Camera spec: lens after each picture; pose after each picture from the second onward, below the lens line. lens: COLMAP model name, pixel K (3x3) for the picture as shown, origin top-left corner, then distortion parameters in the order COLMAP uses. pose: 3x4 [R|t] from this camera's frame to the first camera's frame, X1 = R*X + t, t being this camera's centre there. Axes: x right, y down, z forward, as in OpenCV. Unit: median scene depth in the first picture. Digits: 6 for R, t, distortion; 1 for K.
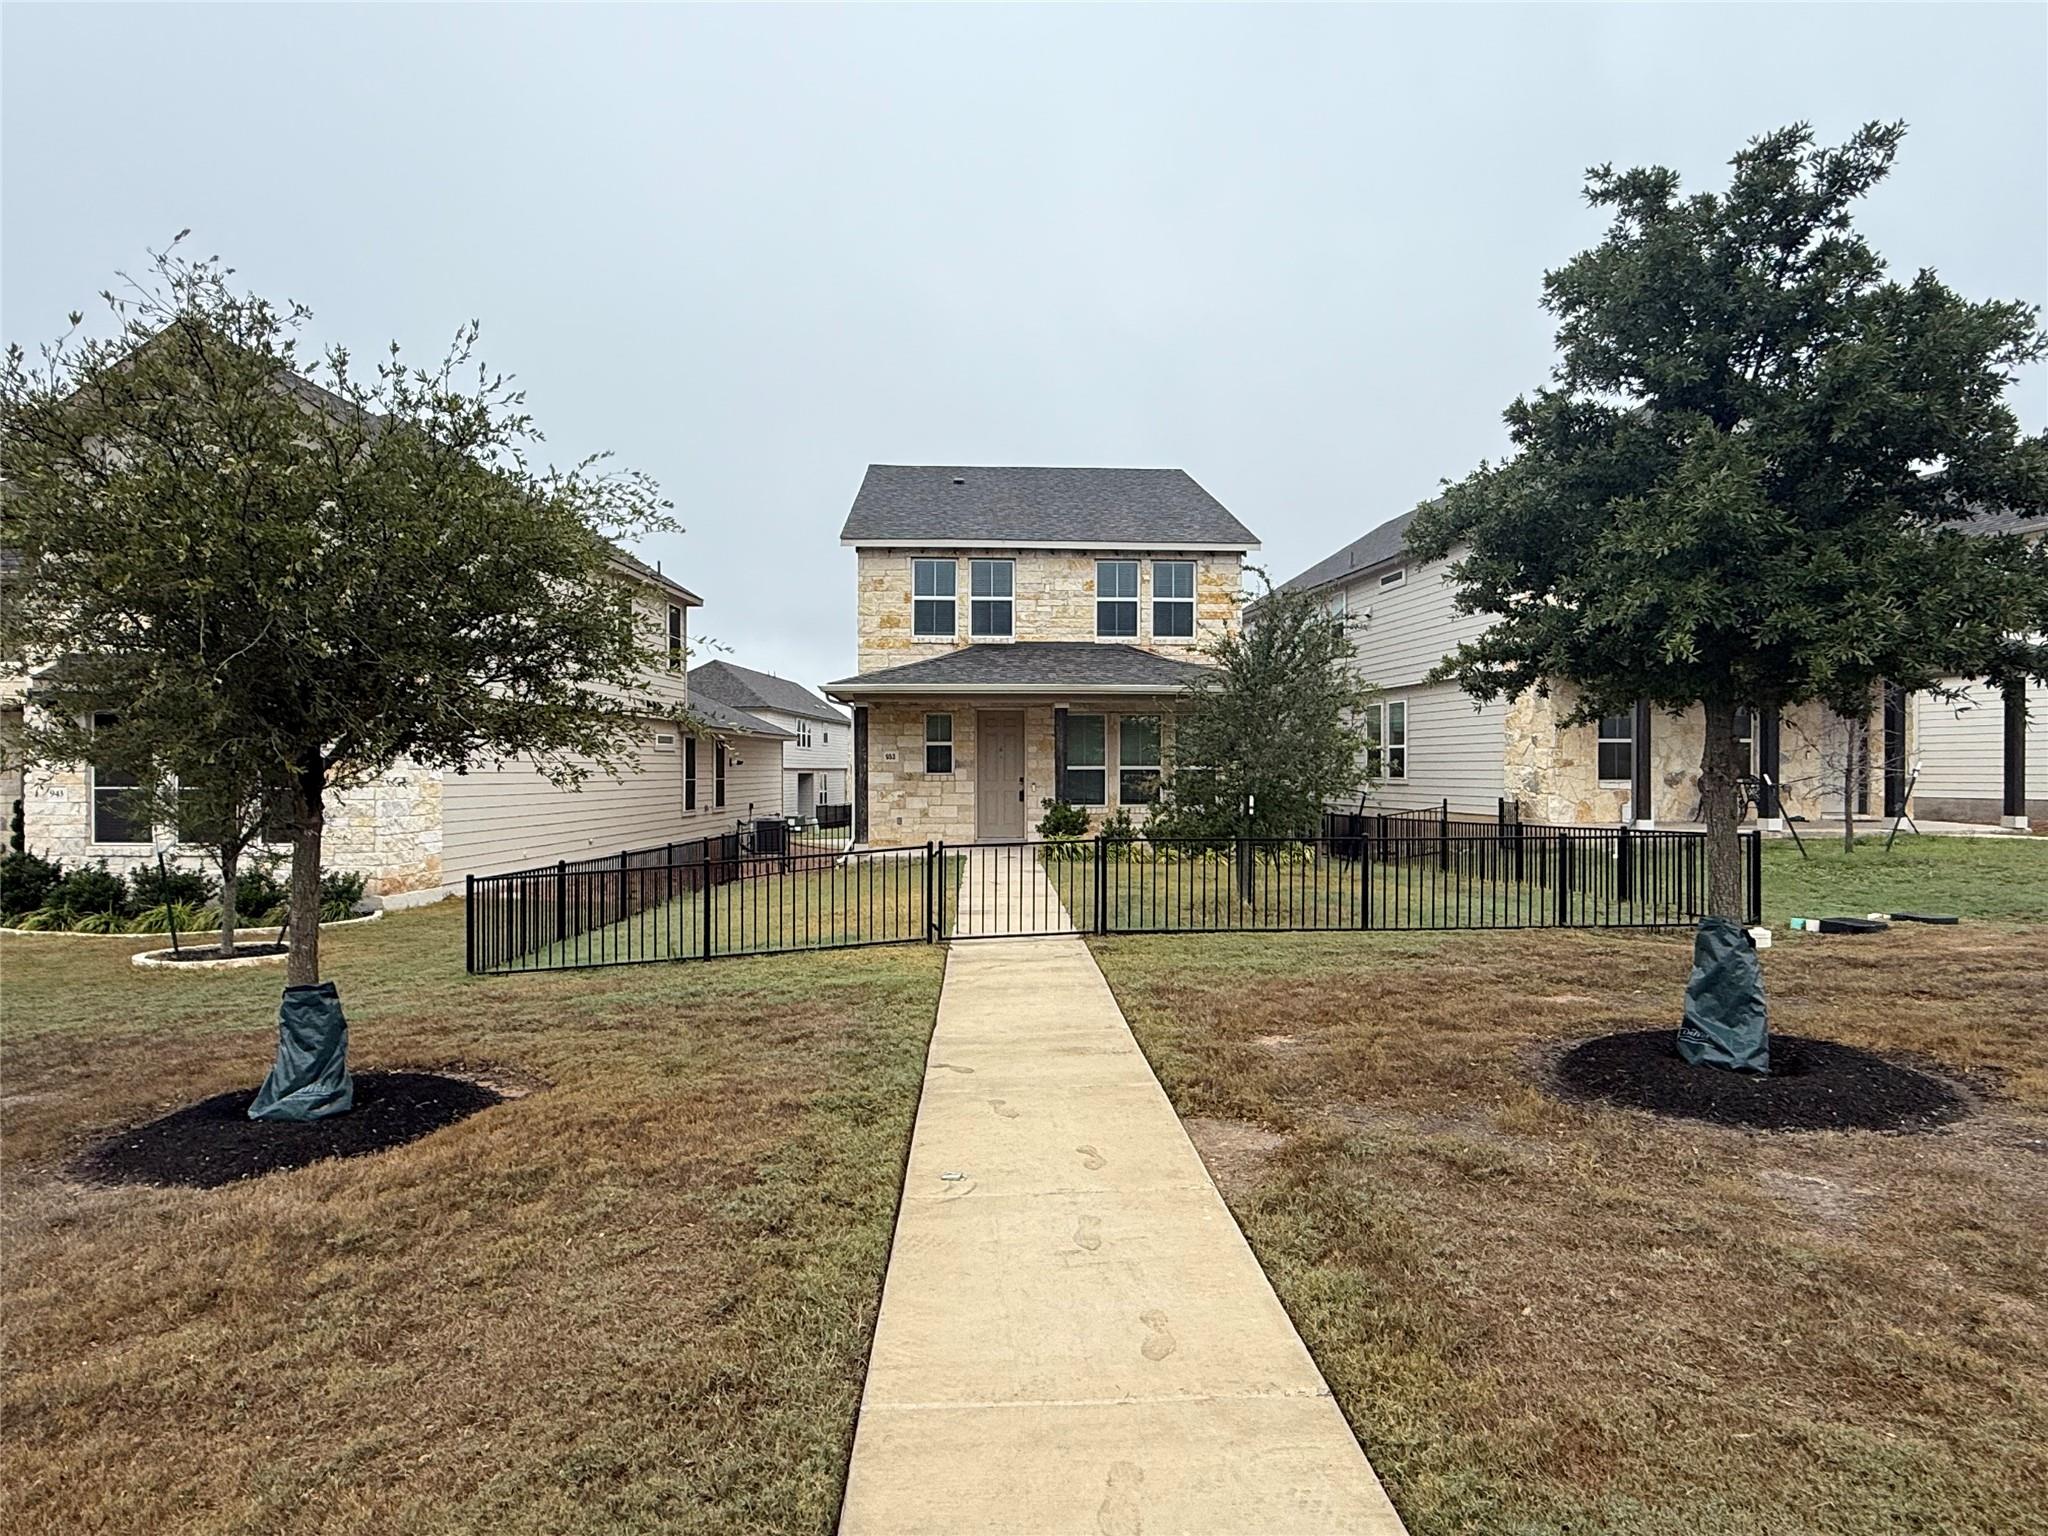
lens RADIAL K [[1211.6, 0, 1015.1], [0, 1211.6, 775.6], [0, 0, 1]] dist [-0.000446, -0.002120]
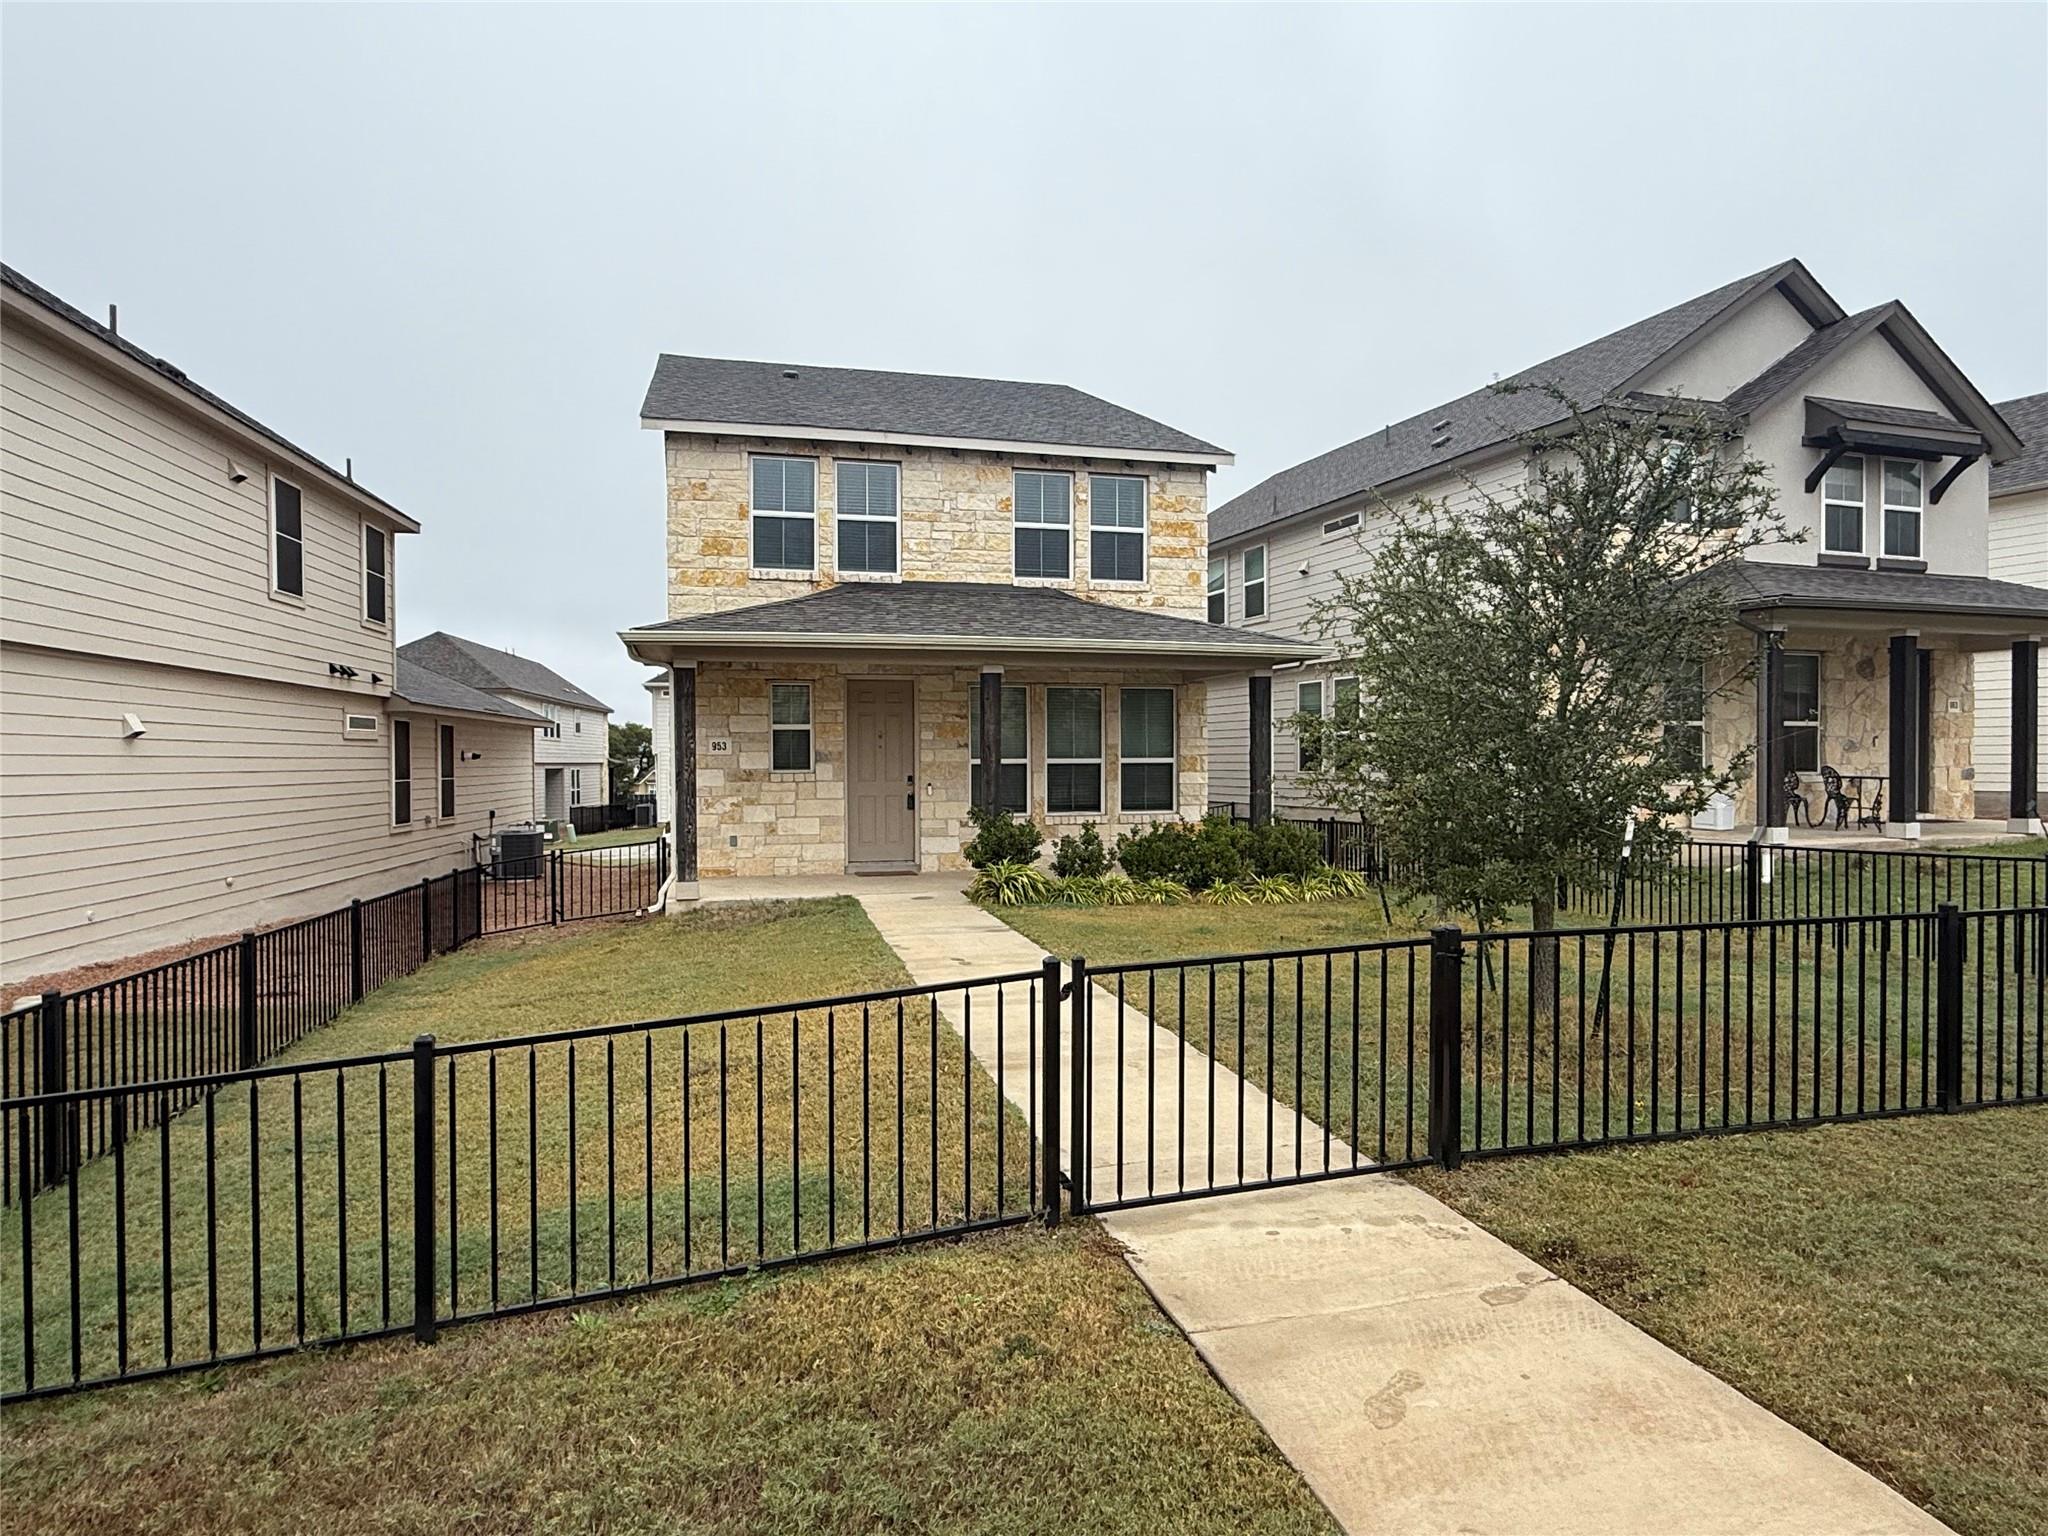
lens RADIAL K [[1211.6, 0, 1015.1], [0, 1211.6, 775.6], [0, 0, 1]] dist [-0.000446, -0.002120]
pose [[0.979828, -0.007149, 0.199714, -0.075937], [0.005886, 0.999959, 0.006920, -0.002994], [-0.199755, -0.005605, 0.979830, 0.303229]]
